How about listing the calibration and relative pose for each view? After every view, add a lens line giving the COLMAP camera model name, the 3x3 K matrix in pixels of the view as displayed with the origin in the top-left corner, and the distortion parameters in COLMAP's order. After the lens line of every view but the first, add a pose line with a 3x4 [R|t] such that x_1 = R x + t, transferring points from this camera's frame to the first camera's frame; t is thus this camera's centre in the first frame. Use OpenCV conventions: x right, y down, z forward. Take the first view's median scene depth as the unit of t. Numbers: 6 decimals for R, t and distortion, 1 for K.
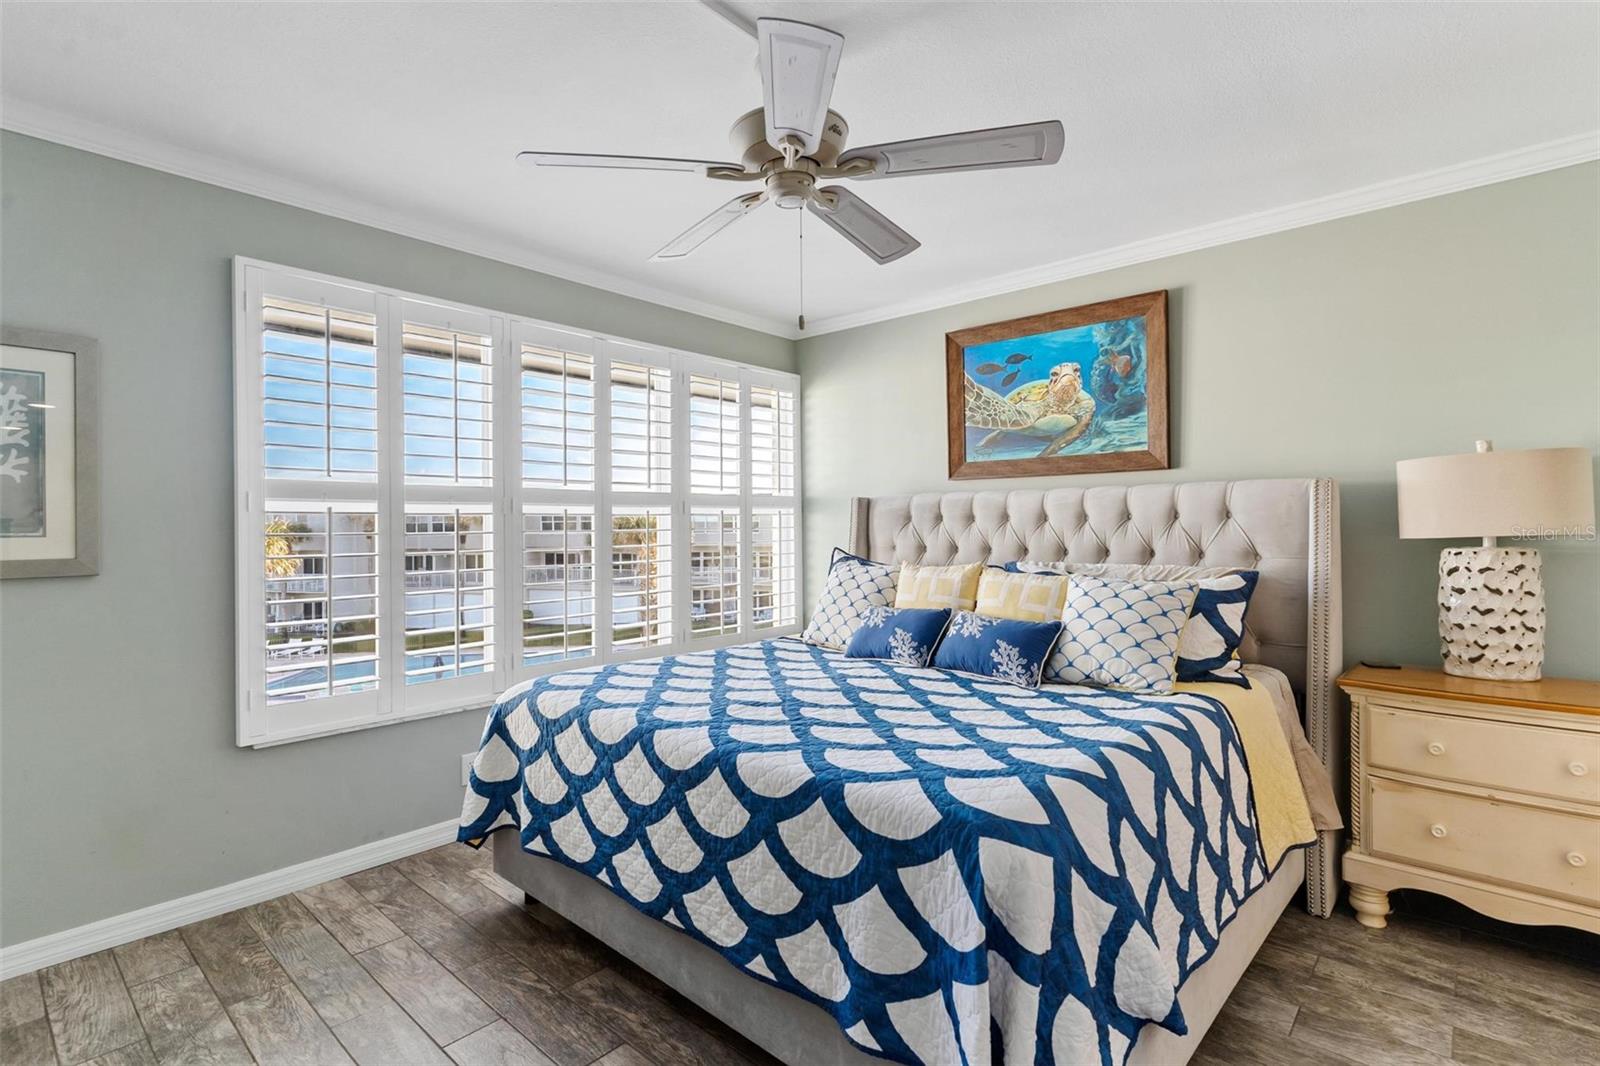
lens RADIAL K [[764.1, 0, 788.5], [0, 764.1, 519.6], [0, 0, 1]] dist [-0.000006, 0.000170]
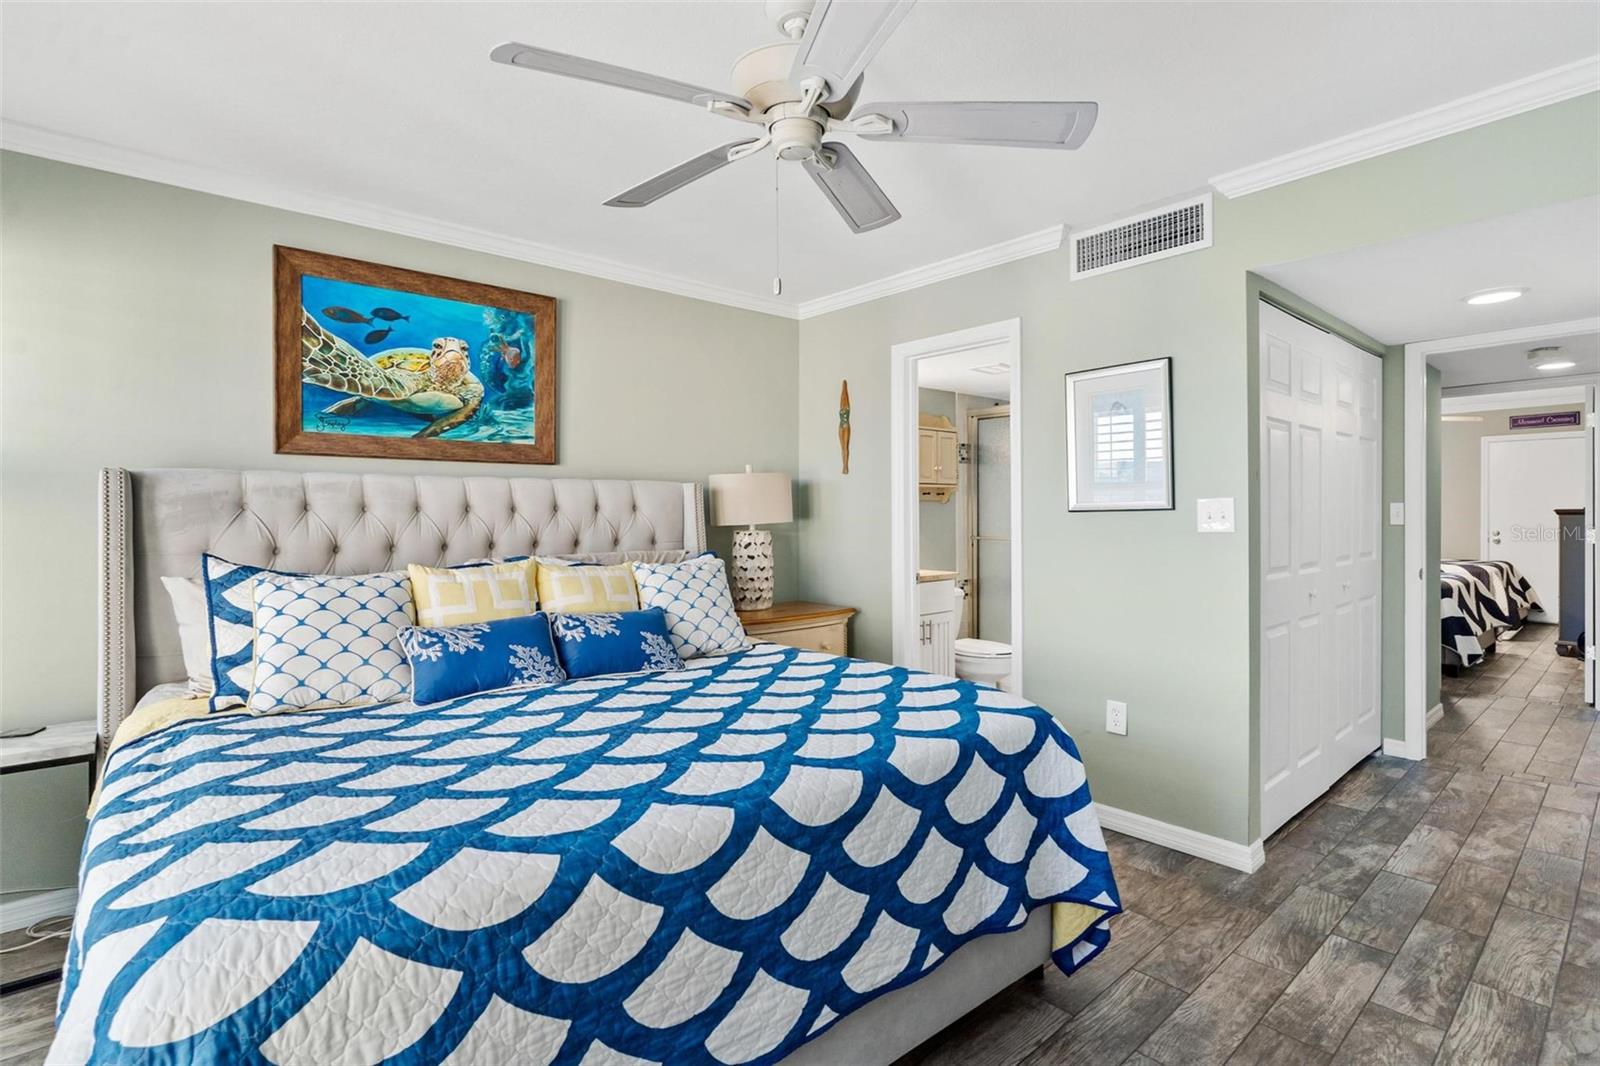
lens RADIAL K [[764.1, 0, 788.5], [0, 764.1, 519.6], [0, 0, 1]] dist [-0.000006, 0.000170]
pose [[0.122432, 0.000674, 0.992477, -0.505822], [-0.003464, 0.999994, -0.000252, 0.009413], [-0.992471, -0.003407, 0.122434, 0.516684]]
